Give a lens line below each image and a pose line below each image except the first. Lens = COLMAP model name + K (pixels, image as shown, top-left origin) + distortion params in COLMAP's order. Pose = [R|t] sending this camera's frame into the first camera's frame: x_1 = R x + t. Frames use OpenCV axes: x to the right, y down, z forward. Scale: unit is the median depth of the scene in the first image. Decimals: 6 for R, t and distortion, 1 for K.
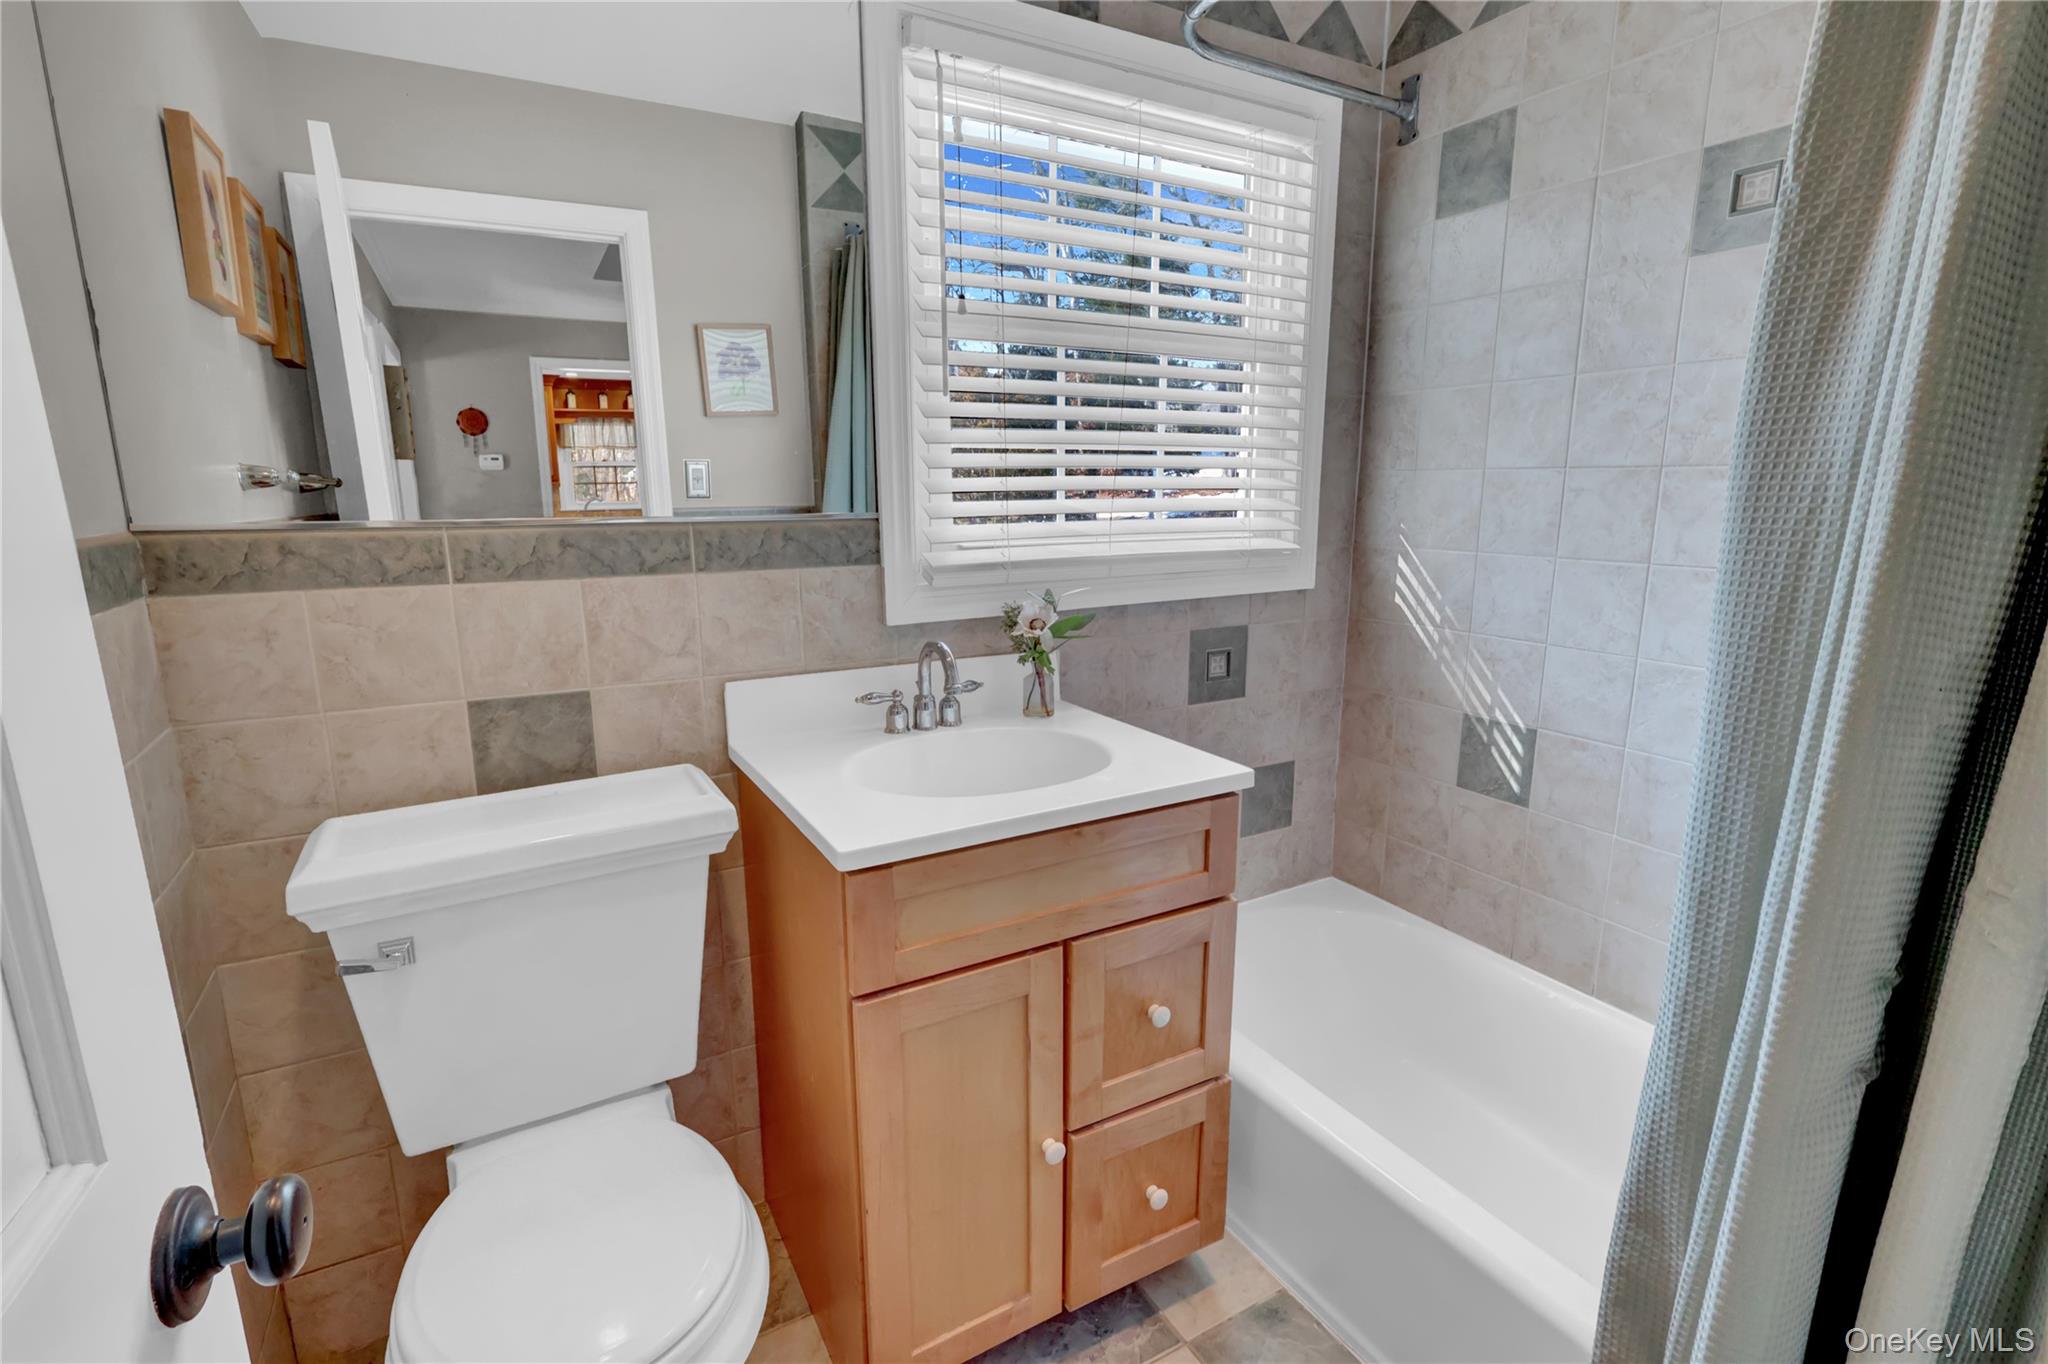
lens RADIAL K [[946.2, 0, 1028.9], [0, 946.2, 690.6], [0, 0, 1]] dist [-0.000251, 0.000024]
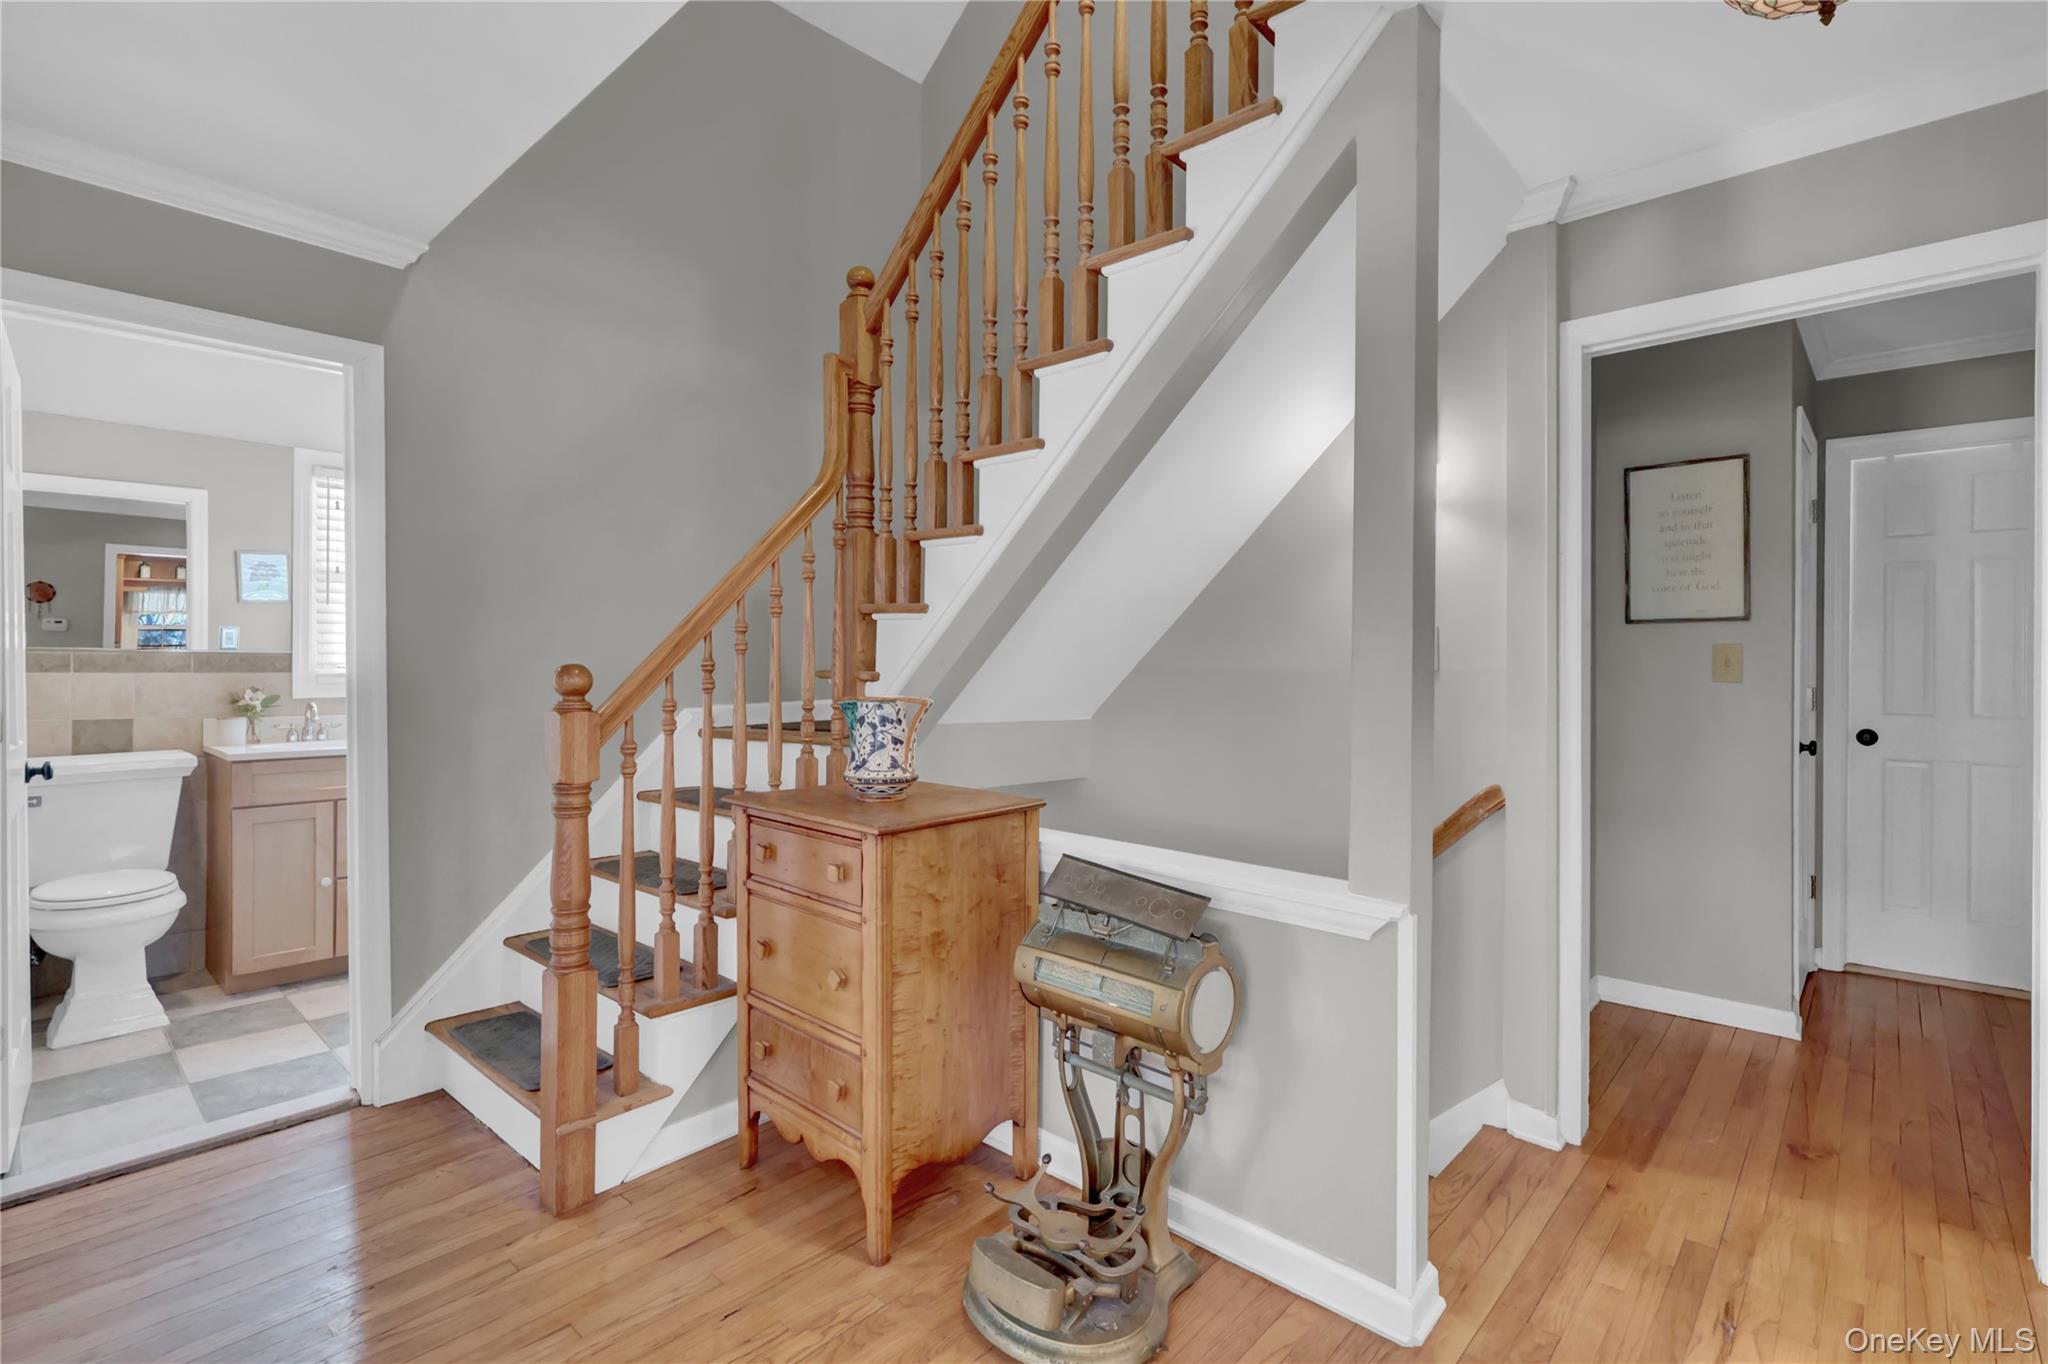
lens RADIAL K [[946.2, 0, 1013.3], [0, 946.2, 669.3], [0, 0, 1]] dist [-0.000251, 0.000024]
pose [[0.953328, 0.006305, 0.301871, 0.919166], [0.054971, 0.979449, -0.194058, 0.453008], [-0.296891, 0.201595, 0.933389, -1.889808]]
